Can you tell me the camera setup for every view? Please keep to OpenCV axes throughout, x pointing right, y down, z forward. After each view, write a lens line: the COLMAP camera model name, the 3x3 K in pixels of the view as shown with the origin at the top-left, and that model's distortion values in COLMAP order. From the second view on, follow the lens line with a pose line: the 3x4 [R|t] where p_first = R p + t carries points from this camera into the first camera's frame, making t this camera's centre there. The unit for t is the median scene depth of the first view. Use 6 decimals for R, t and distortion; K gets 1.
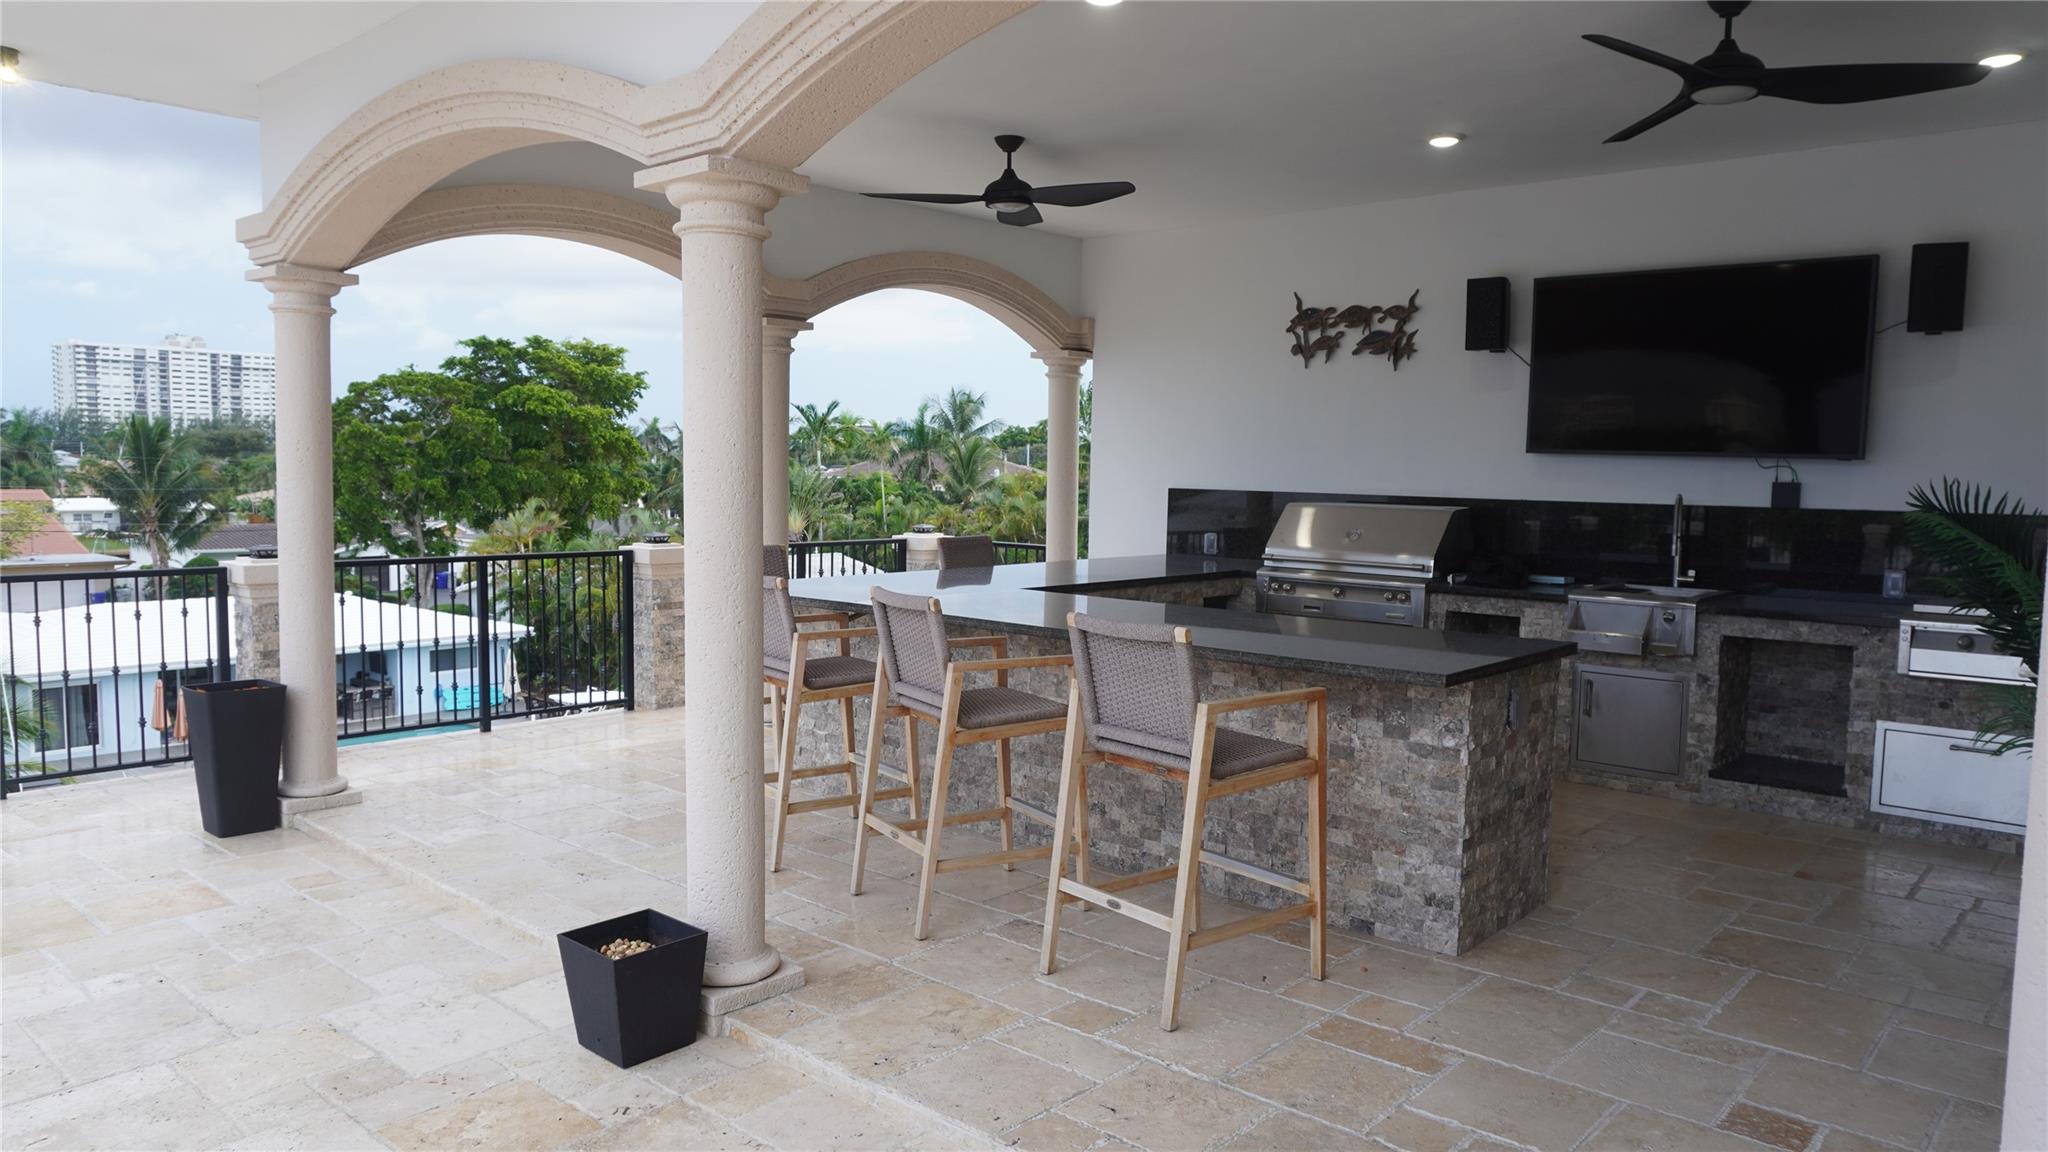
lens RADIAL K [[1380.7, 0, 1024.0], [0, 1380.7, 576.0], [0, 0, 1]] dist [-0.047449, 0.038346]
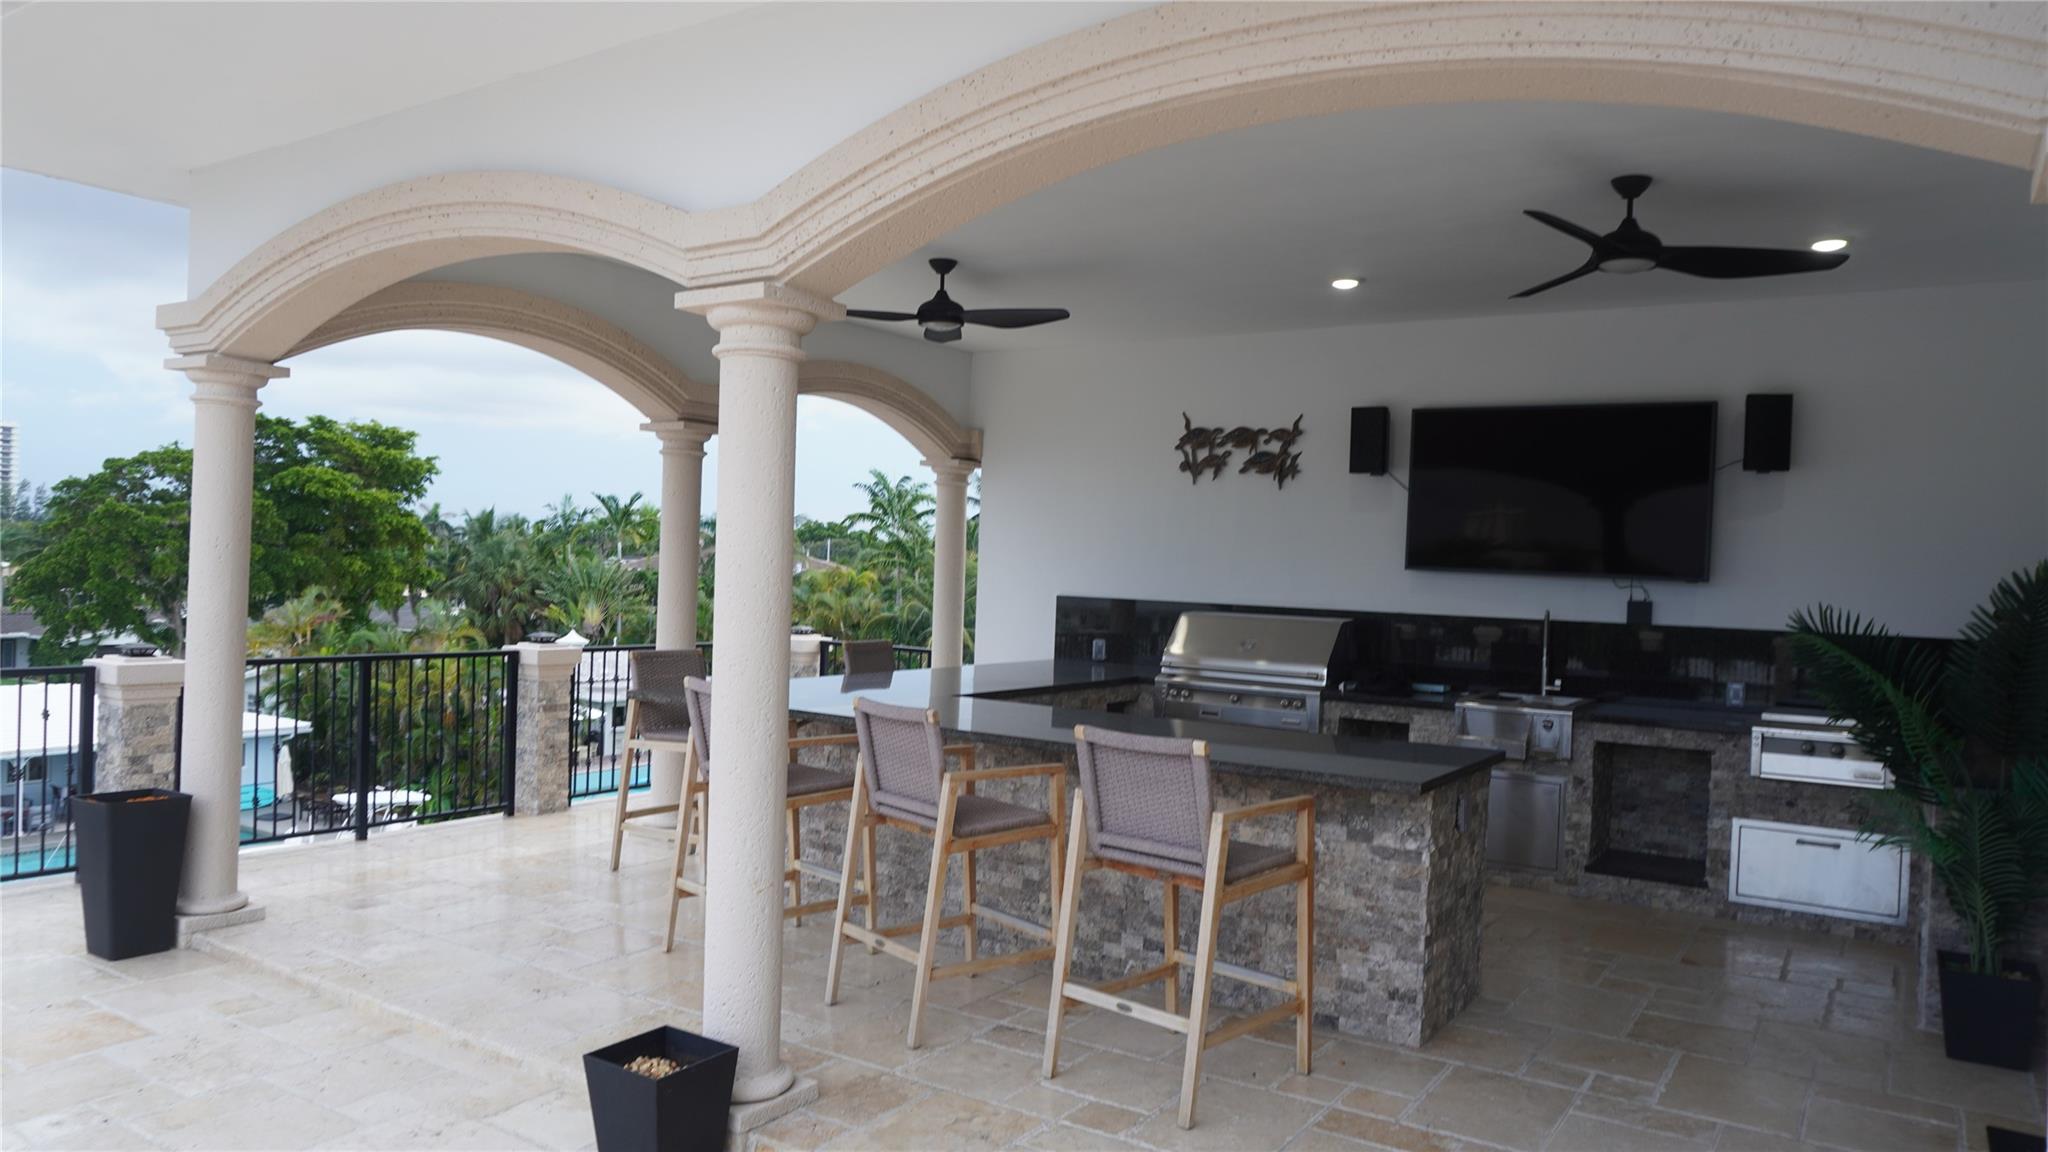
lens RADIAL K [[1380.7, 0, 1024.0], [0, 1380.7, 576.0], [0, 0, 1]] dist [-0.047449, 0.038346]
pose [[0.988827, 0.017242, 0.148064, -0.113333], [-0.006920, 0.997527, -0.069944, -0.008922], [-0.148904, 0.068138, 0.986501, -0.023736]]
